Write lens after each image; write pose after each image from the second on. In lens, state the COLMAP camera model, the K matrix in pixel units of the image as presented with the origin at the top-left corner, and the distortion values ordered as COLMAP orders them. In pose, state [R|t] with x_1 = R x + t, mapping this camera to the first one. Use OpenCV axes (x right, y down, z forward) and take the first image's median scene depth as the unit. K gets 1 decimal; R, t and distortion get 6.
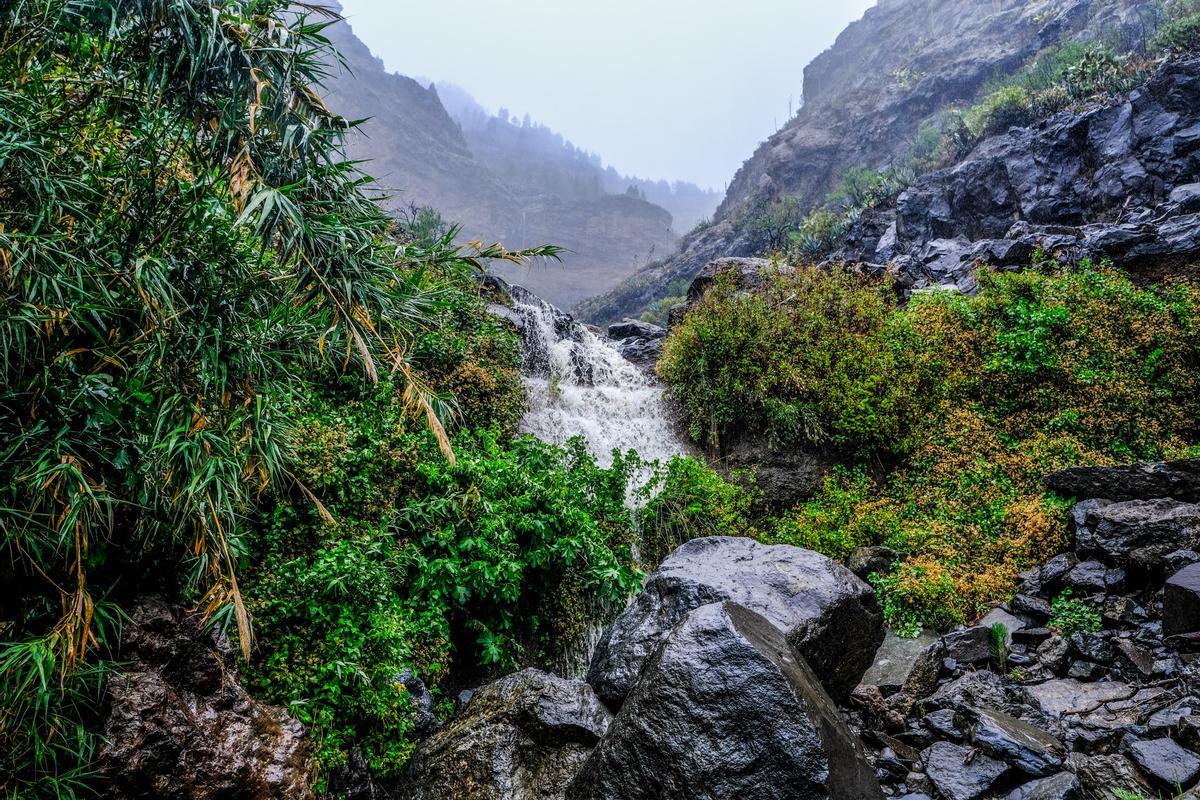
lens RADIAL K [[859.5, 0, 594.1], [0, 859.5, 383.2], [0, 0, 1]] dist [-0.008804, 0.008781]
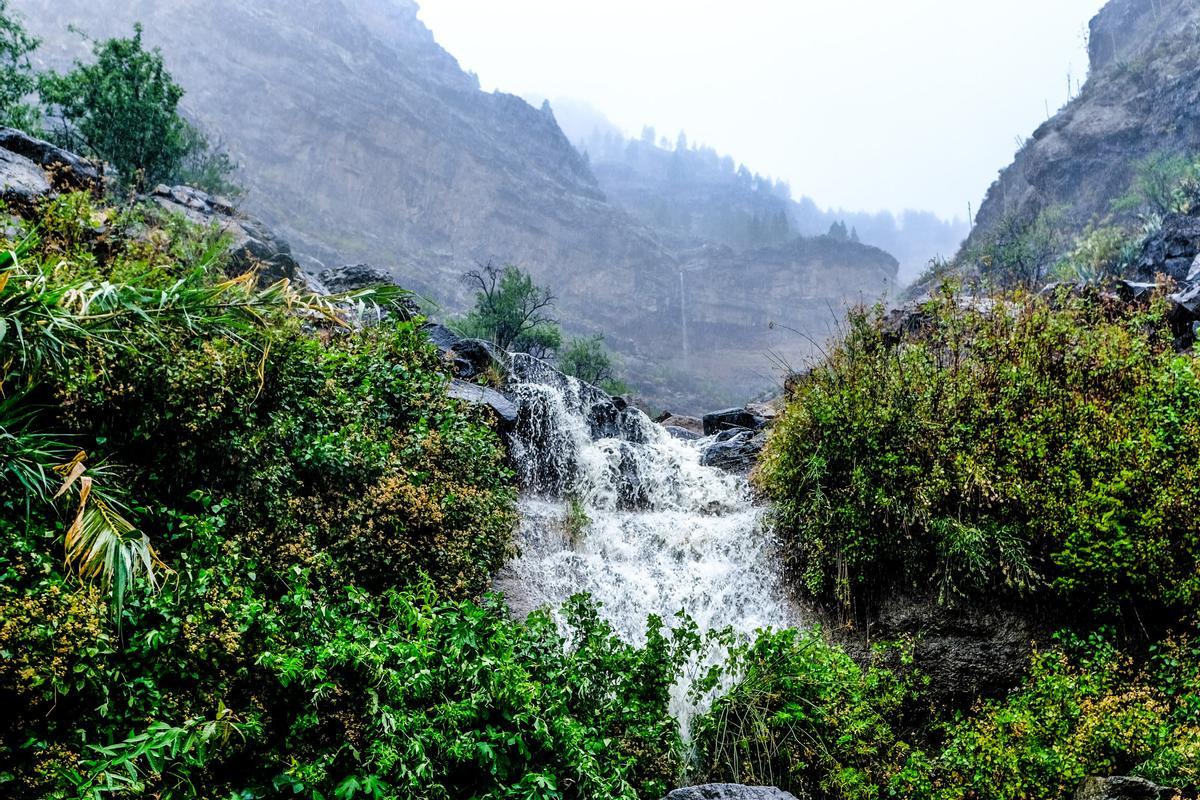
lens RADIAL K [[1217.4, 0, 599.5], [0, 1217.4, 537.2], [0, 0, 1]] dist [-0.010495, 0.000000]
pose [[0.986298, -0.039452, -0.160189, 0.113957], [0.042363, 0.998993, 0.014797, 0.008938], [0.159444, -0.021380, 0.986975, 0.154535]]
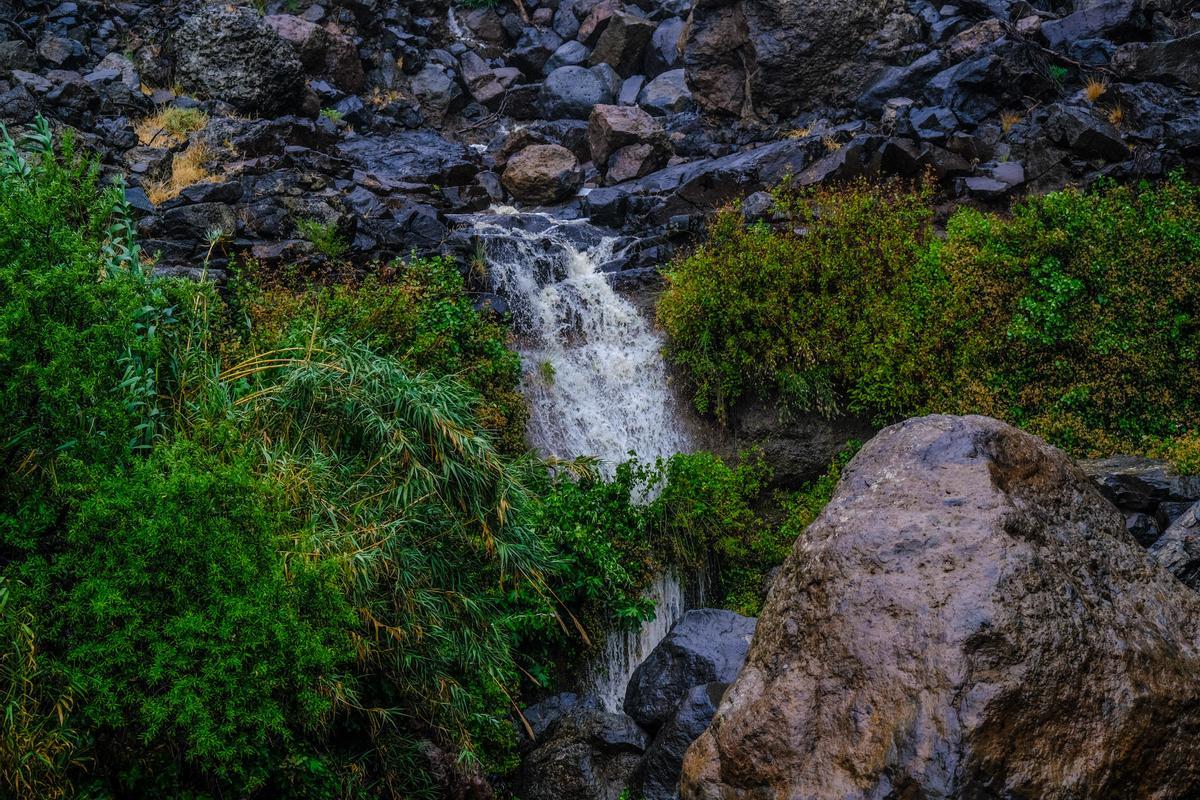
lens RADIAL K [[2897.7, 0, 591.1], [0, 2897.7, 403.8], [0, 0, 1]] dist [0.115938, 0.000000]
pose [[0.997147, -0.055347, 0.051320, -0.166234], [0.035194, 0.942424, 0.332563, -1.028574], [-0.066772, -0.329808, 0.941684, -2.005856]]
